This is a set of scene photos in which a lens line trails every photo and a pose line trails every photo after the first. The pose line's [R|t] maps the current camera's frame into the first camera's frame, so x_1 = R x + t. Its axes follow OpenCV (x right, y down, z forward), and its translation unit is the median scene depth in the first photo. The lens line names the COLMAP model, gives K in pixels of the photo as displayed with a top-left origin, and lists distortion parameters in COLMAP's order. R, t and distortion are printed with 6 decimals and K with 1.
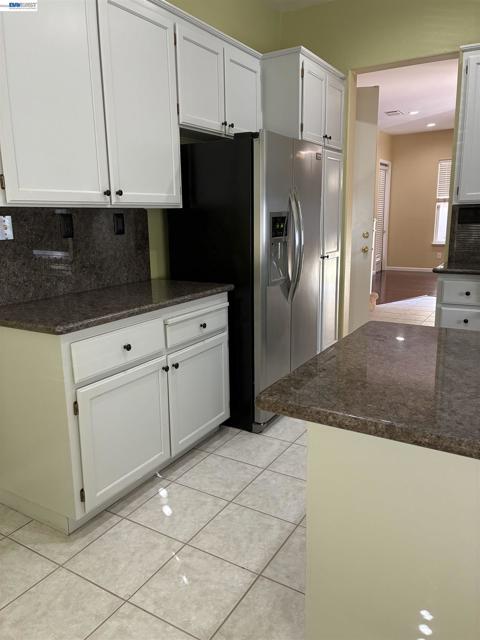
lens RADIAL K [[494.2, 0, 241.6], [0, 494.2, 314.9], [0, 0, 1]] dist [0.064380, -0.039152]
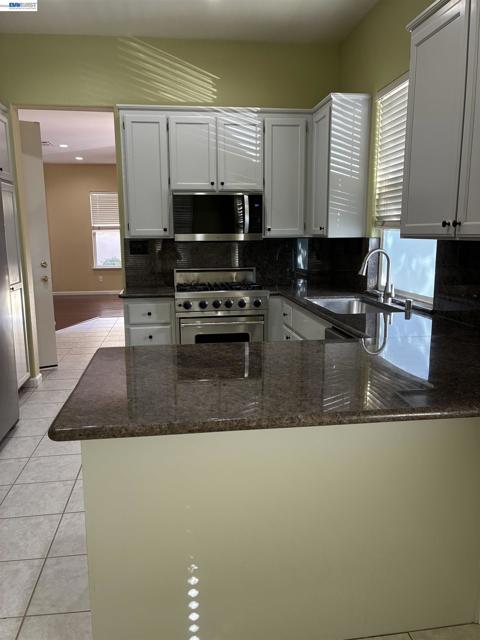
lens RADIAL K [[494.2, 0, 240.1], [0, 494.2, 321.2], [0, 0, 1]] dist [0.064380, -0.039152]
pose [[0.780799, -0.104358, 0.616005, -0.101043], [0.123502, 0.992277, 0.011561, -0.012279], [-0.612454, 0.067051, 0.787657, -0.050033]]
